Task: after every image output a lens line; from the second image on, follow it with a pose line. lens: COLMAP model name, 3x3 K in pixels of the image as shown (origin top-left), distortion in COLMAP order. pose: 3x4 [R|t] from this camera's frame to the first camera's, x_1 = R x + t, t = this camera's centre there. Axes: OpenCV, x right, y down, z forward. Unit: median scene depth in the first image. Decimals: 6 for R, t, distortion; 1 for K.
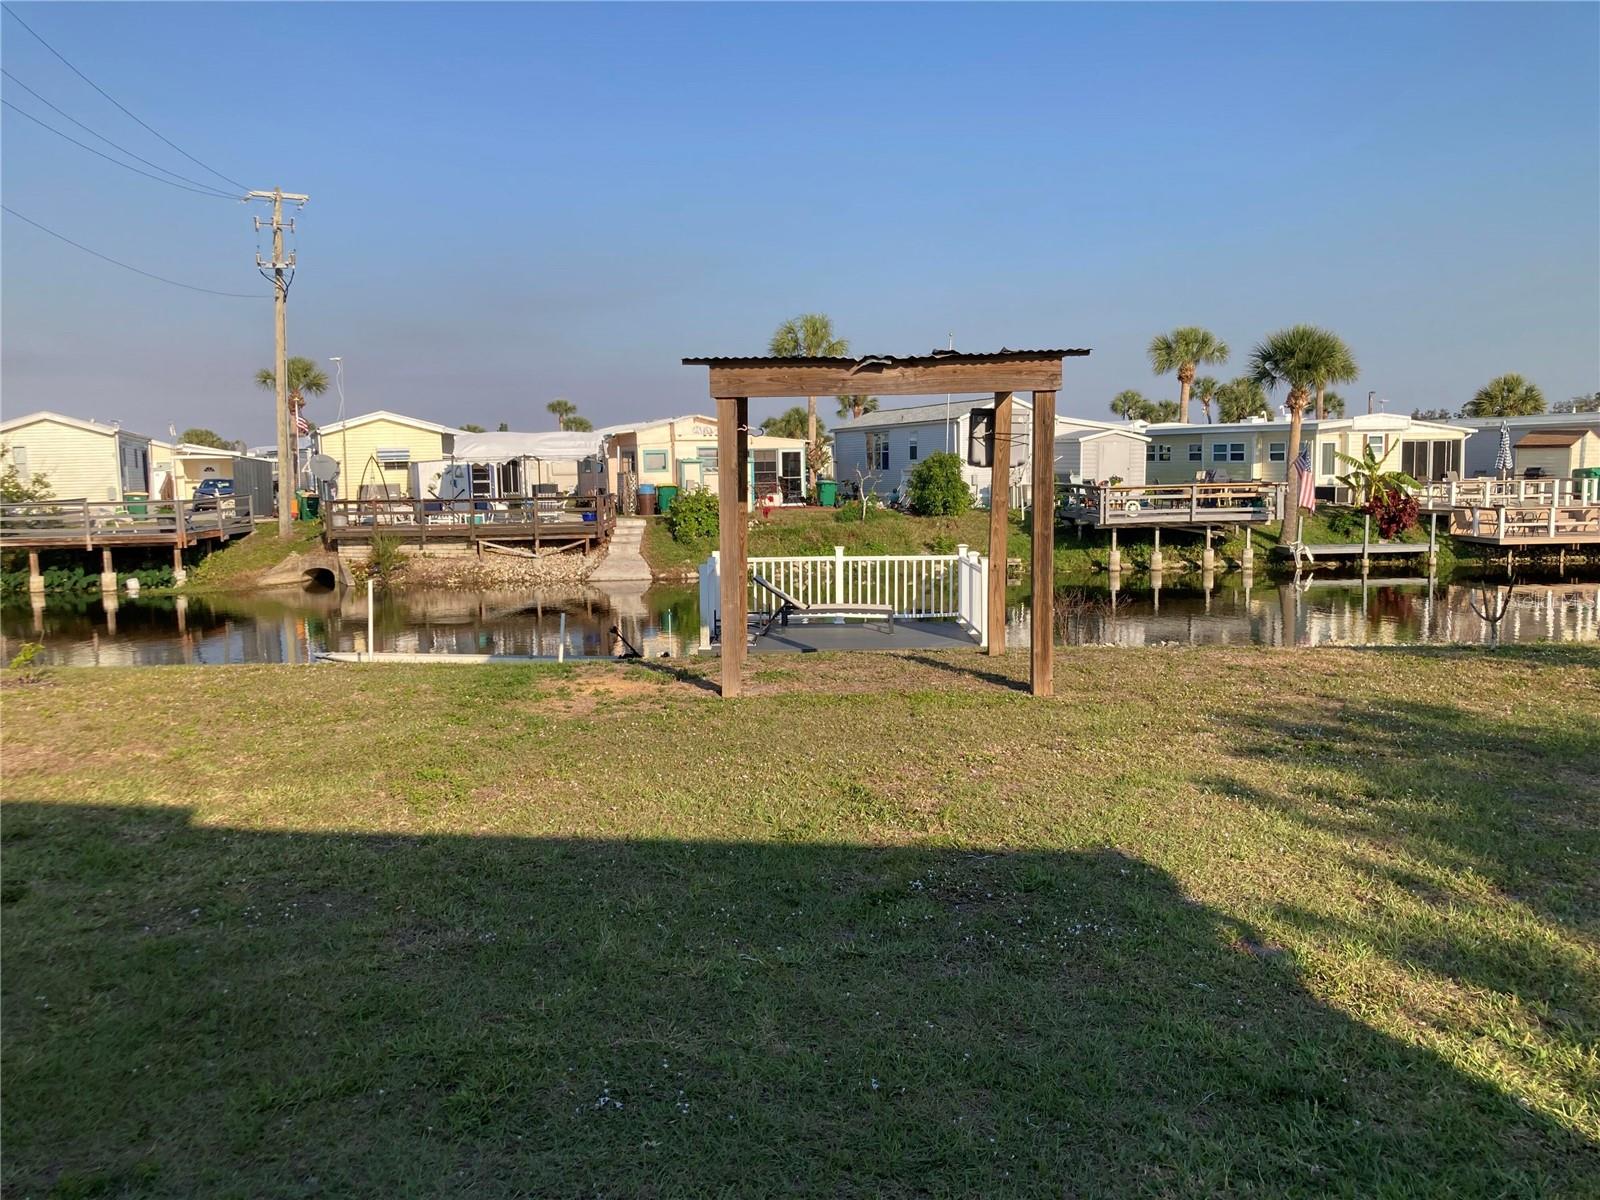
lens RADIAL K [[1314.3, 0, 800.0], [0, 1314.3, 600.0], [0, 0, 1]] dist [-0.044799, 0.075833]
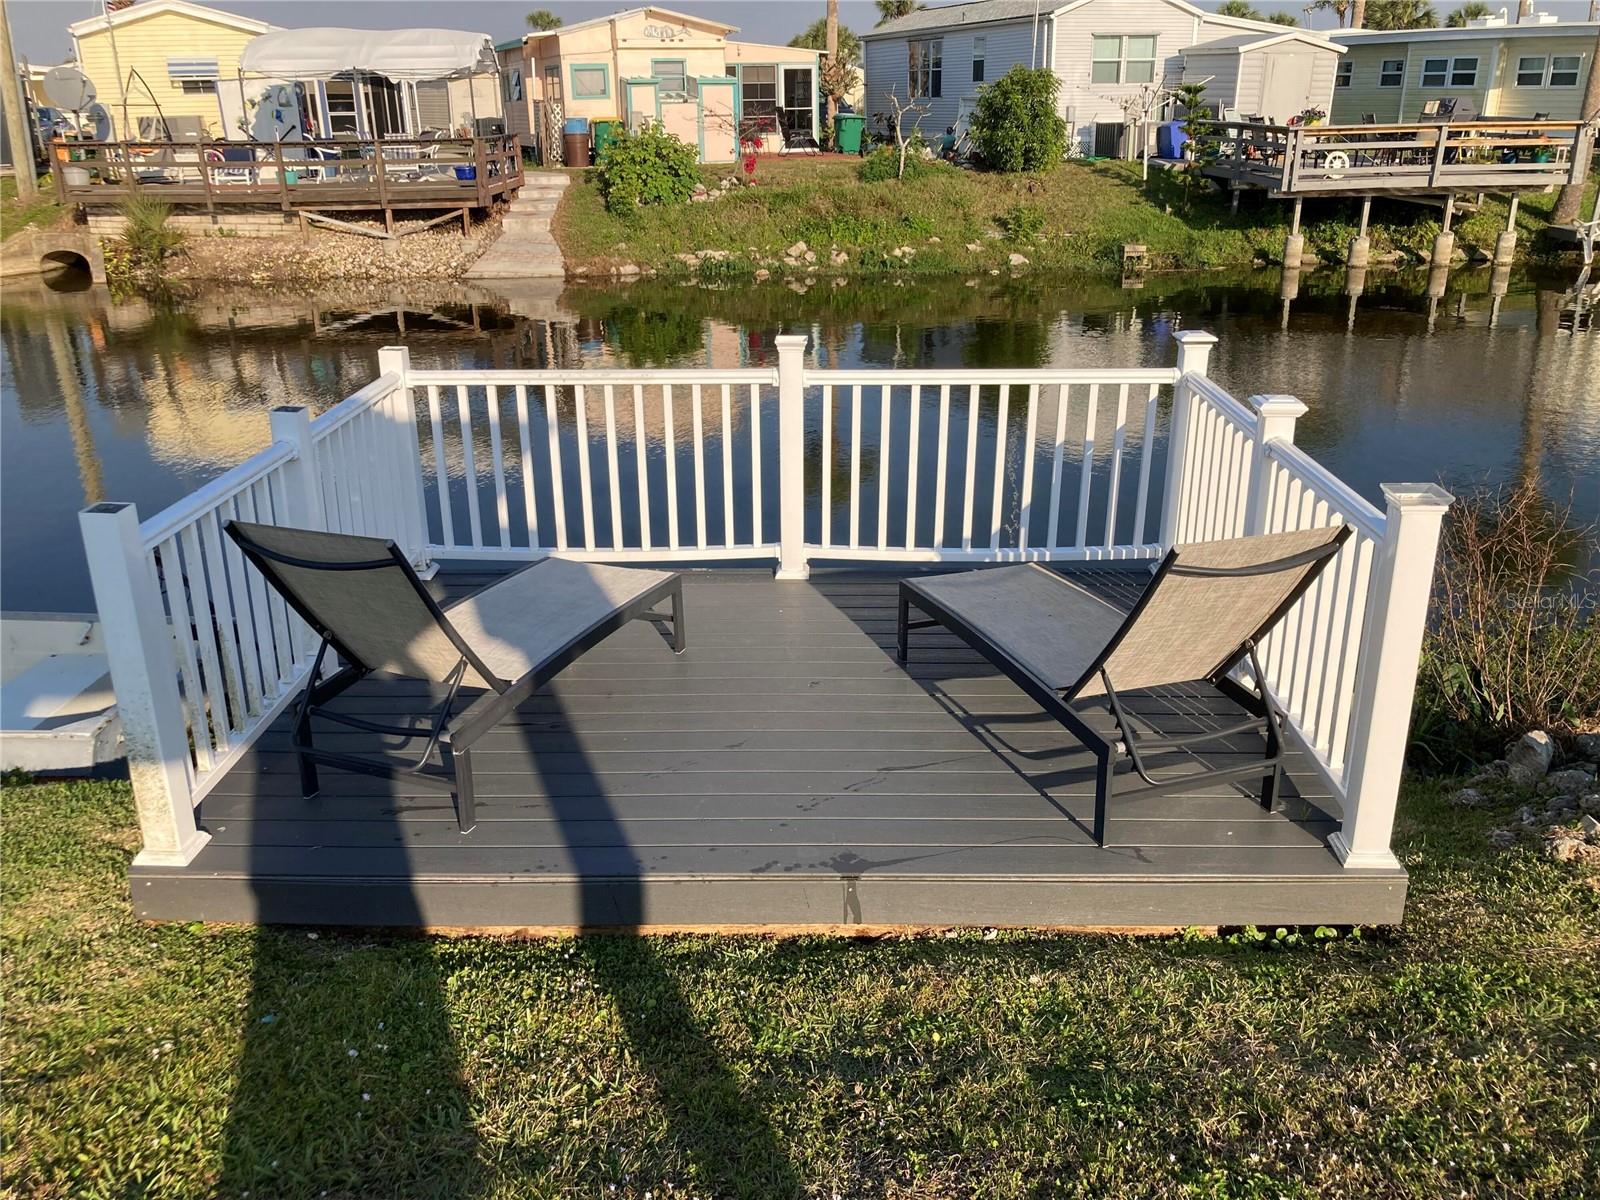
lens RADIAL K [[1314.3, 0, 800.0], [0, 1314.3, 600.0], [0, 0, 1]] dist [-0.044799, 0.075833]
pose [[0.999538, 0.015305, -0.026247, 0.019500], [-0.007890, 0.964982, 0.262199, -0.029834], [0.029341, -0.261871, 0.964657, 0.329193]]
